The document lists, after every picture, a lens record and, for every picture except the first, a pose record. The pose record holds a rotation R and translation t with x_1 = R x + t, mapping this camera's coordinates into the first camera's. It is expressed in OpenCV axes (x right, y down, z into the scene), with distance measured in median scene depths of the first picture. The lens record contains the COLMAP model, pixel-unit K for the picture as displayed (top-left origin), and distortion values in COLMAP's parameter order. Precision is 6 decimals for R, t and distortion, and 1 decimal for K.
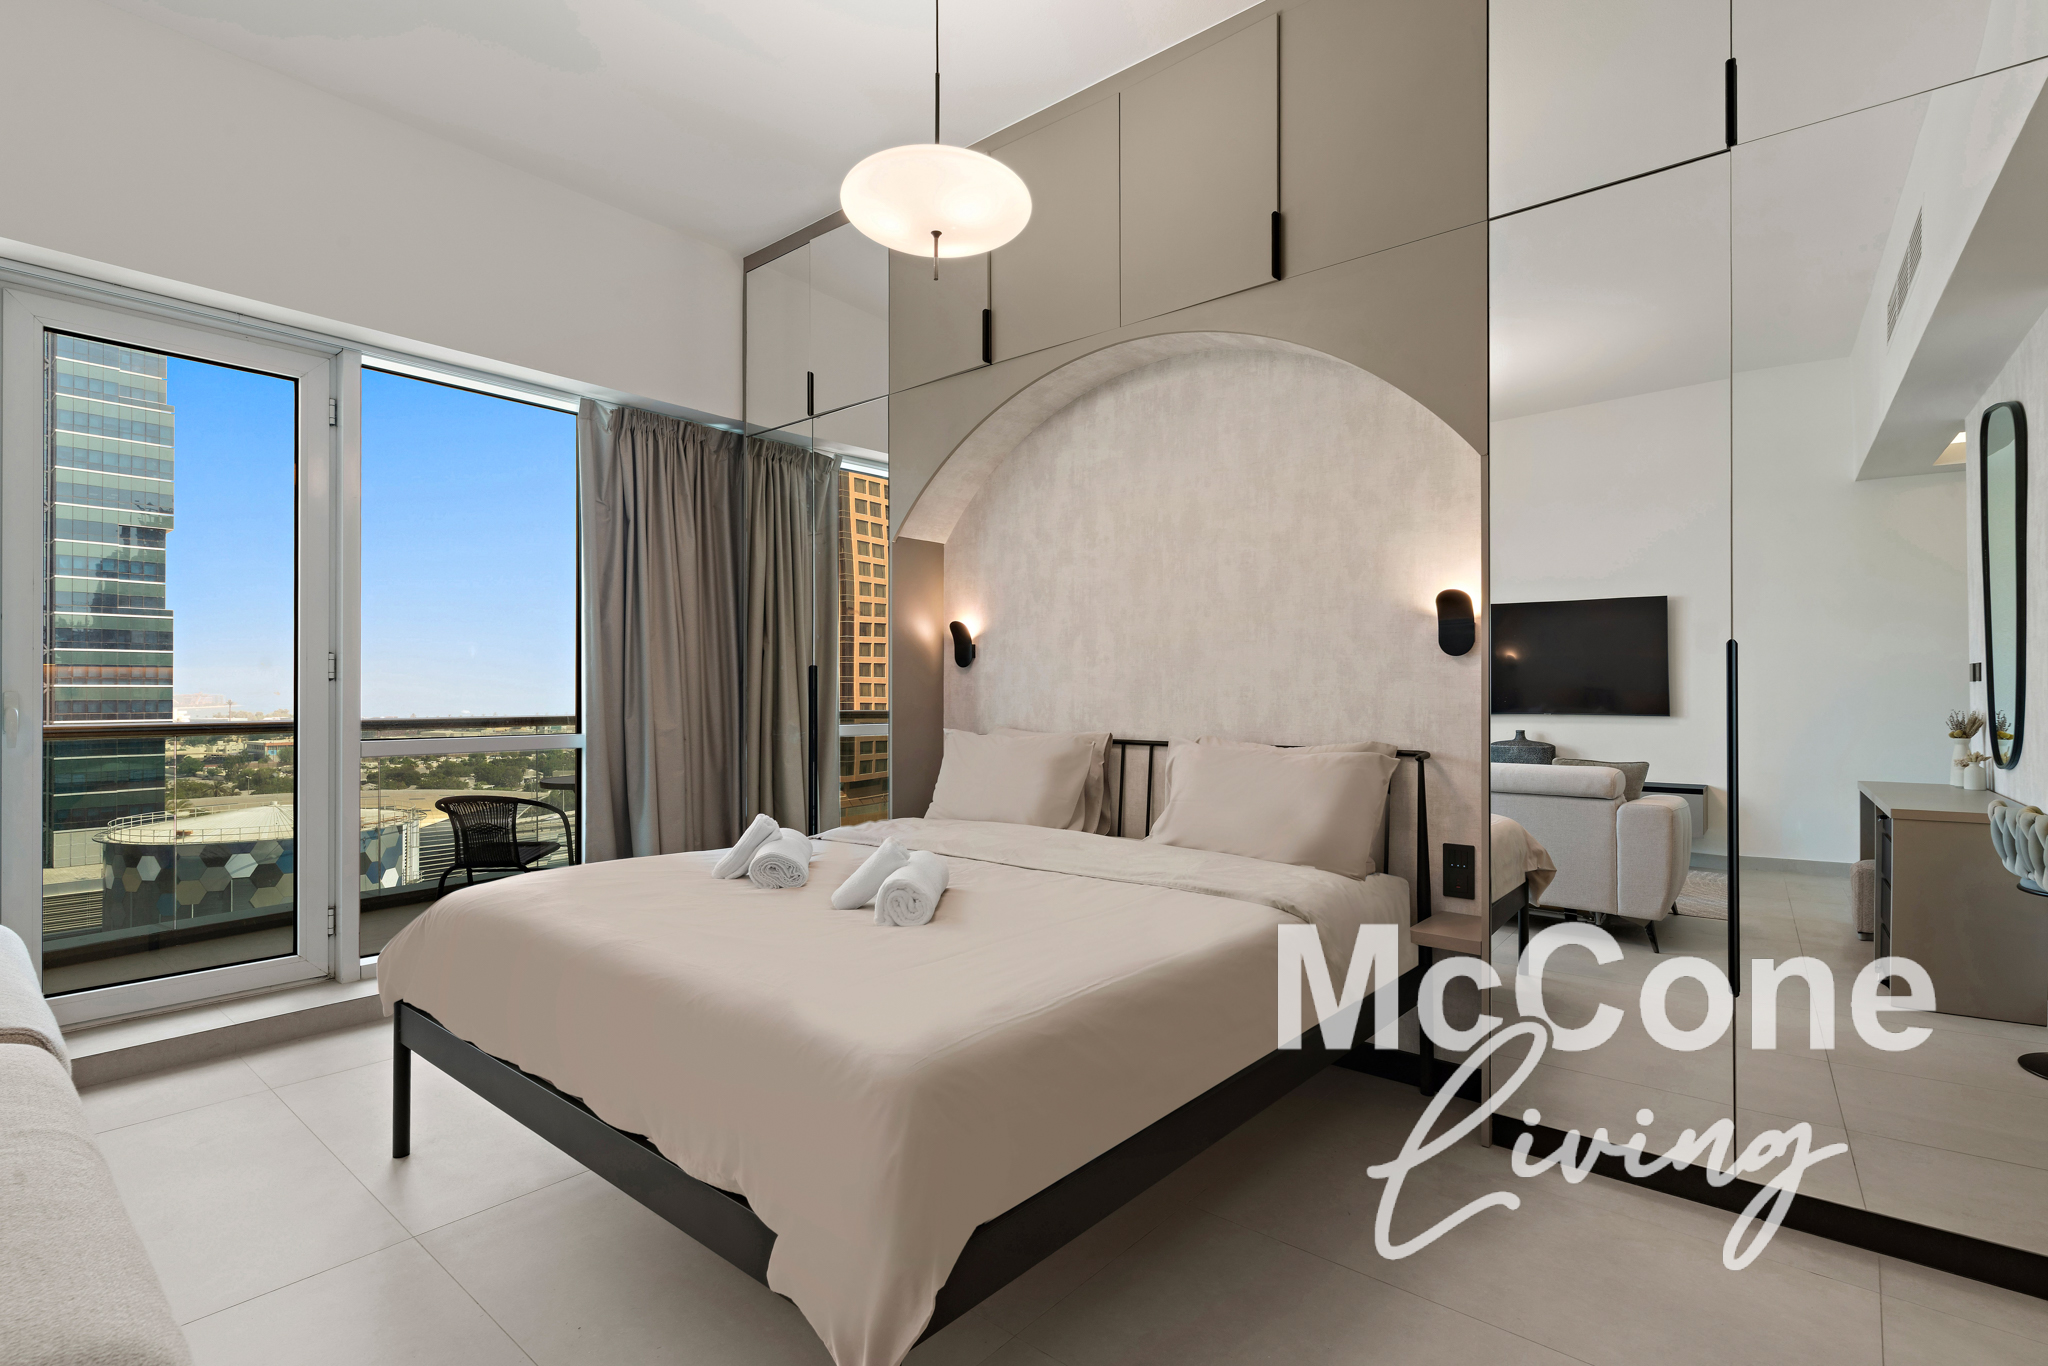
lens RADIAL K [[967.4, 0, 1030.3], [0, 967.4, 688.7], [0, 0, 1]] dist [-0.000731, 0.001249]
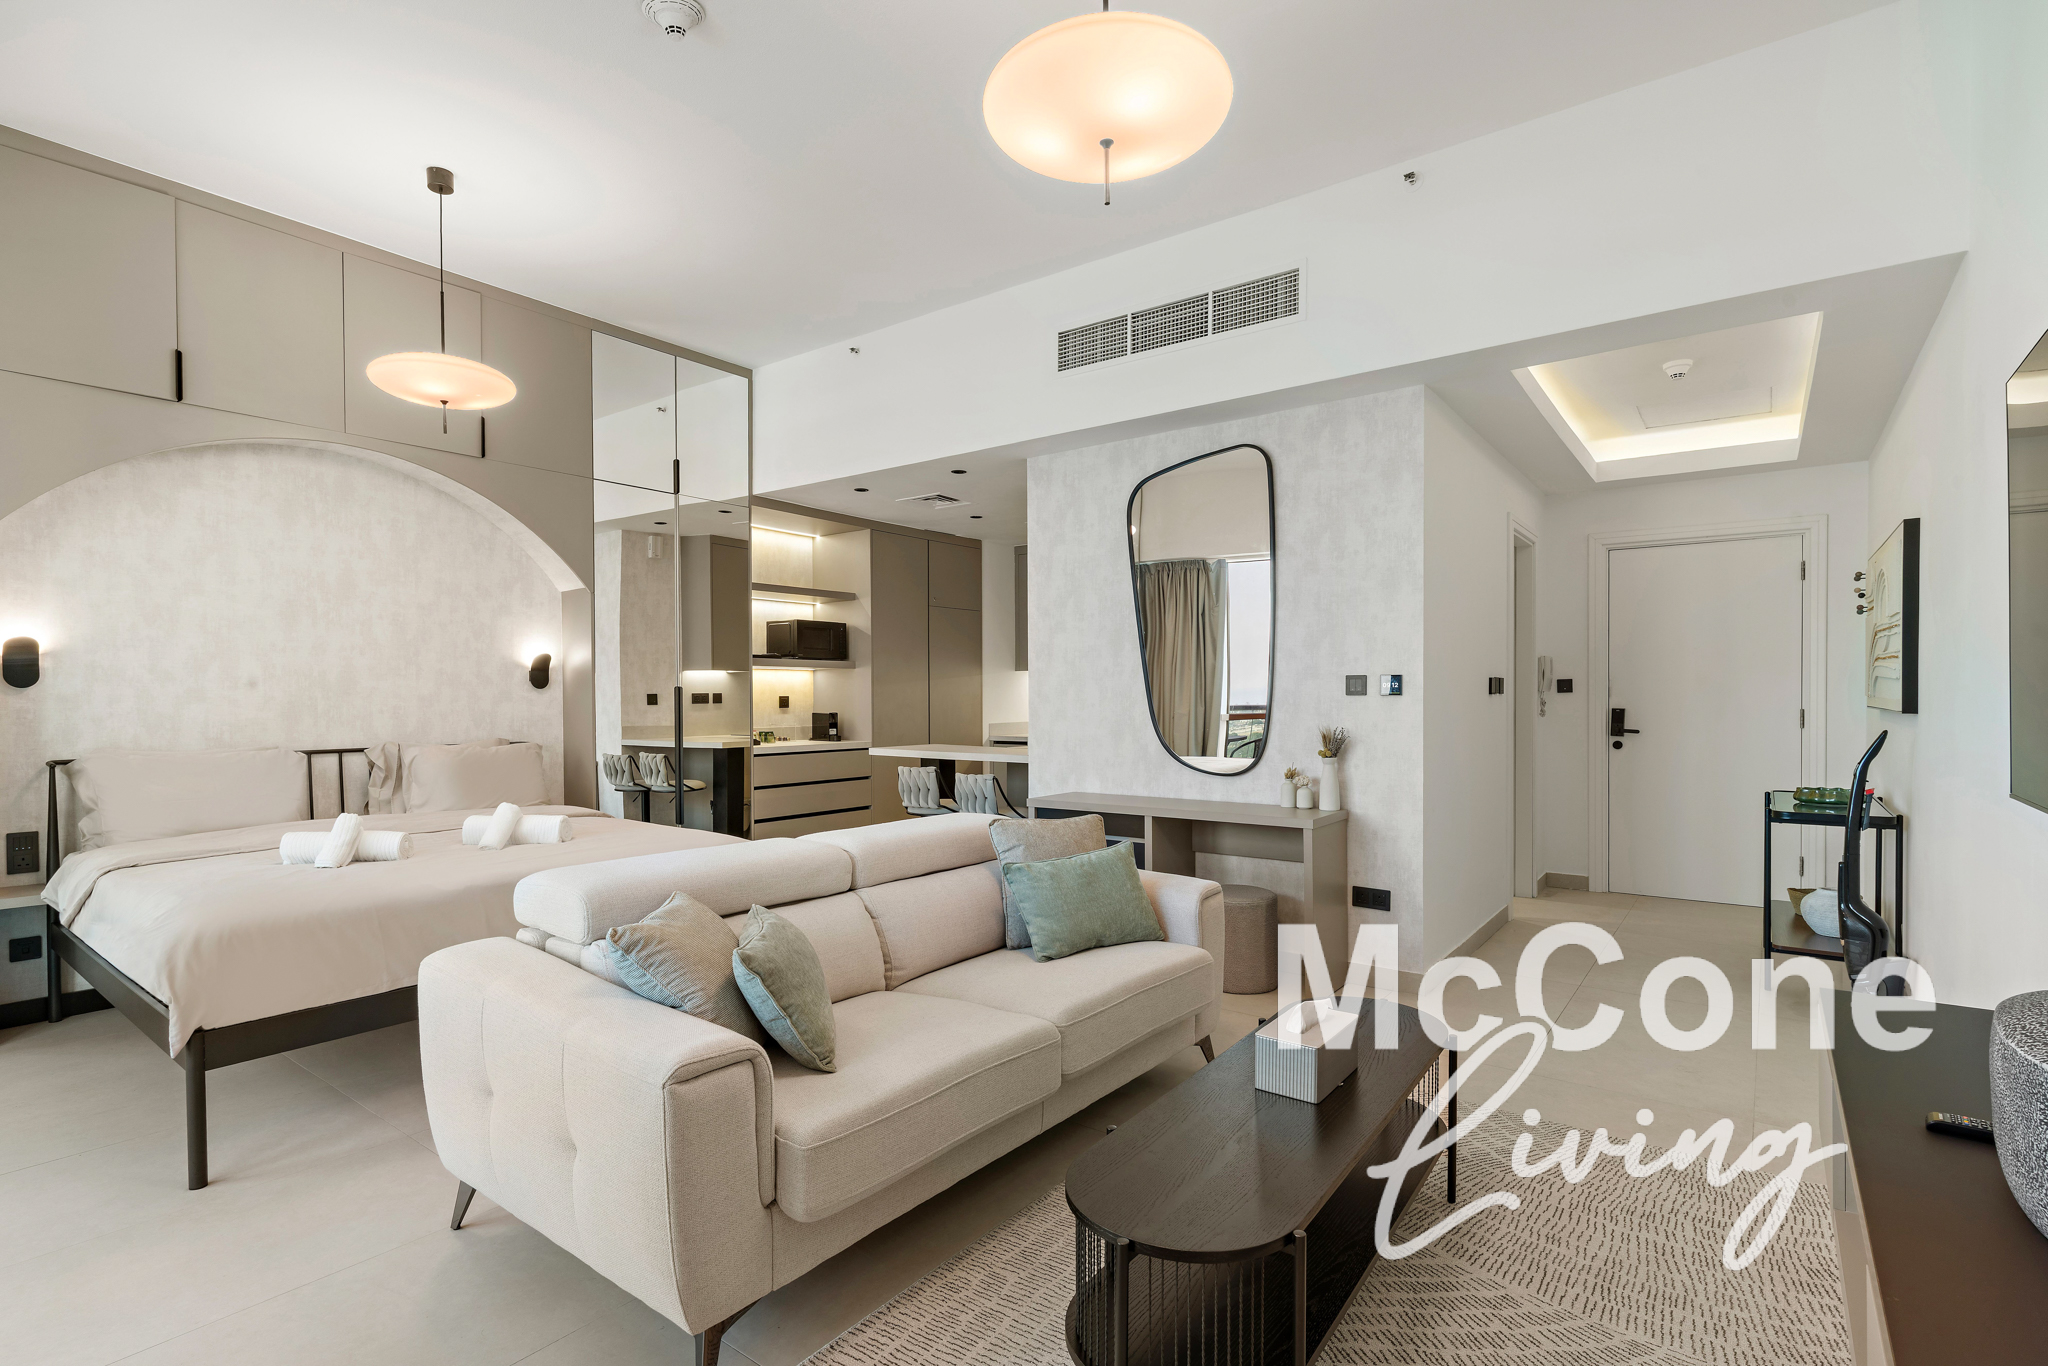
lens RADIAL K [[967.4, 0, 1014.9], [0, 967.4, 712.0], [0, 0, 1]] dist [-0.000731, 0.001249]
pose [[-0.048060, -0.015766, 0.998720, -1.130136], [0.000406, 0.999875, 0.015804, -0.014839], [-0.998844, 0.001165, -0.048047, 0.140234]]
